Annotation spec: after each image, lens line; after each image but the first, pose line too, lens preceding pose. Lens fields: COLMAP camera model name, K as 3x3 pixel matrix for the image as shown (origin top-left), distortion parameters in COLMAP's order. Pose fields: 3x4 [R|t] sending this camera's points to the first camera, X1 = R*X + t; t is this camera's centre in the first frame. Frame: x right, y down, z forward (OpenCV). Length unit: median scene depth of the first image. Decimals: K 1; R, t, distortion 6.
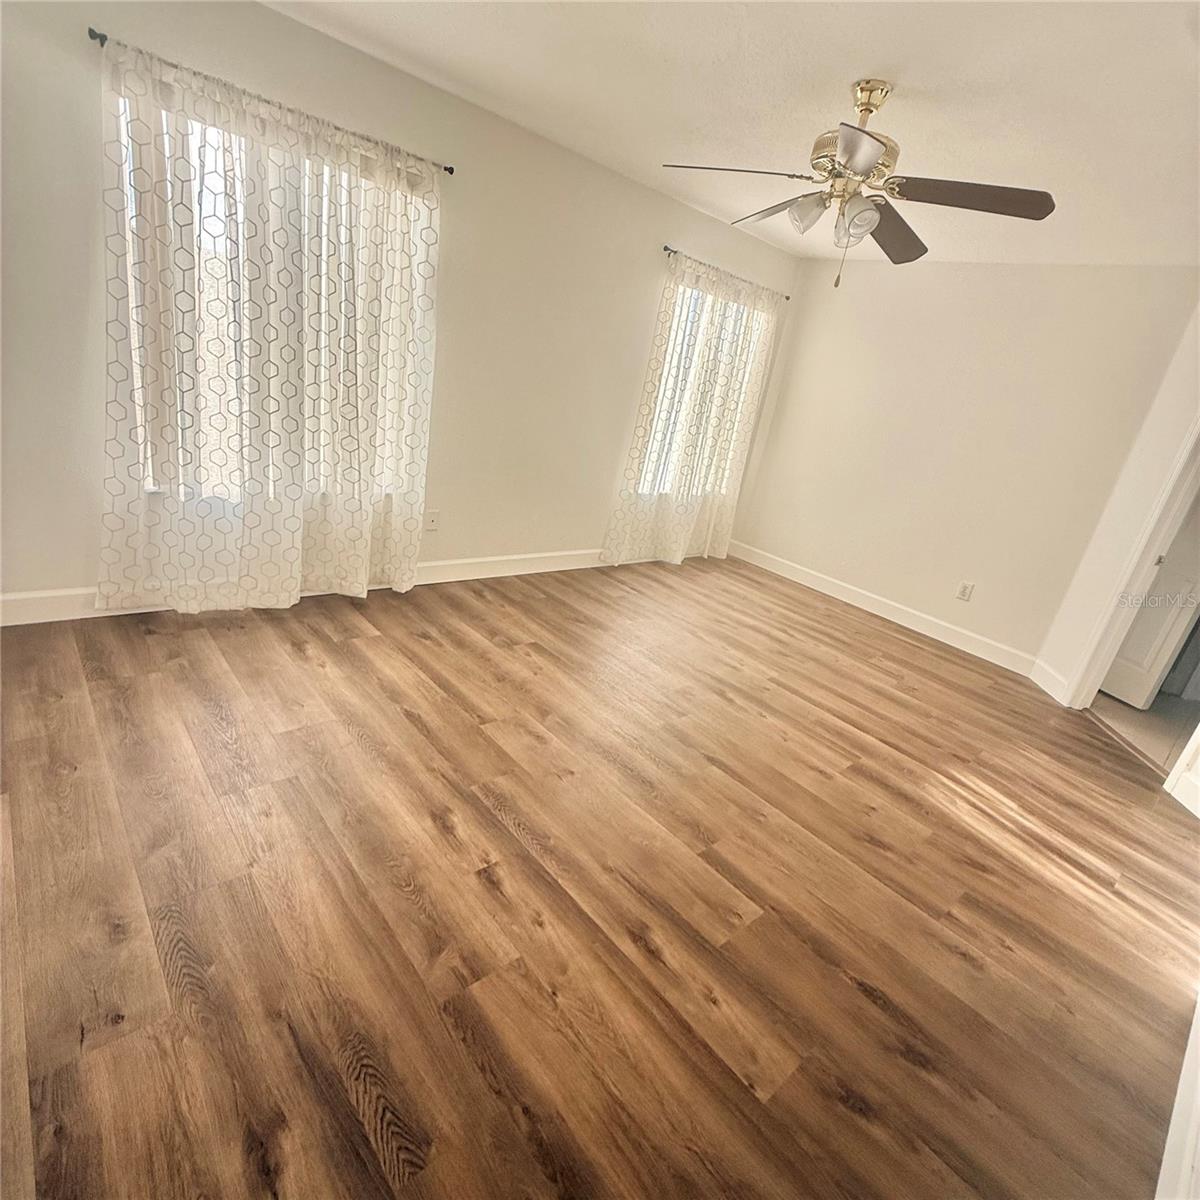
lens RADIAL K [[635.6, 0, 602.0], [0, 635.6, 597.3], [0, 0, 1]] dist [0.002292, -0.000228]
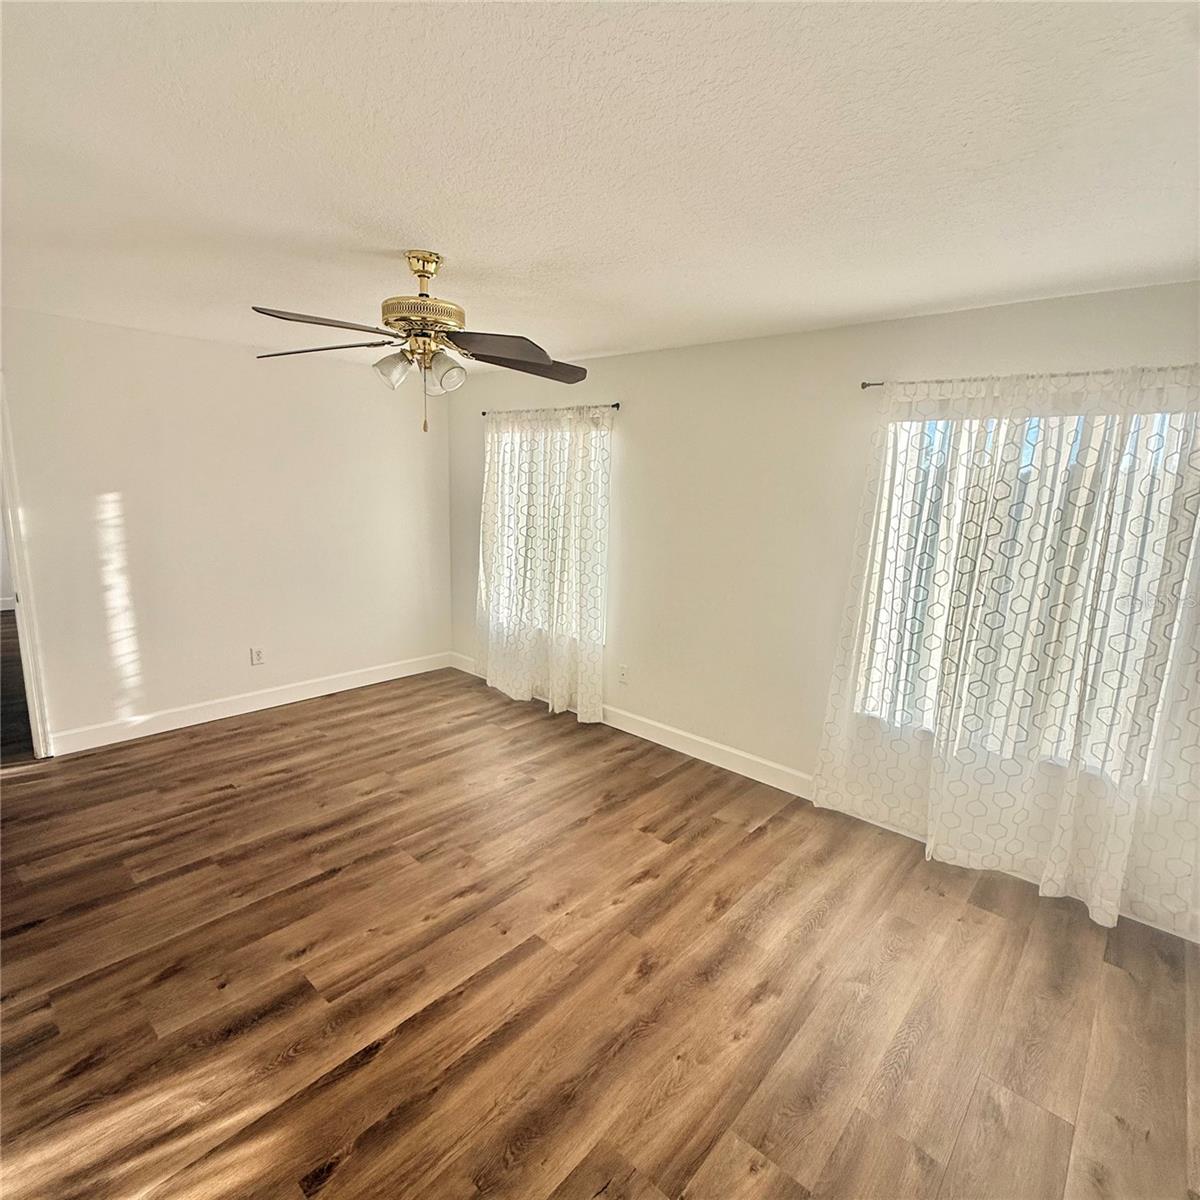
lens RADIAL K [[635.6, 0, 602.0], [0, 635.6, 597.3], [0, 0, 1]] dist [0.002292, -0.000228]
pose [[0.120031, 0.013767, -0.992675, 1.106367], [-0.357302, 0.933499, -0.030258, -0.256466], [0.926244, 0.358316, 0.116967, 0.991138]]
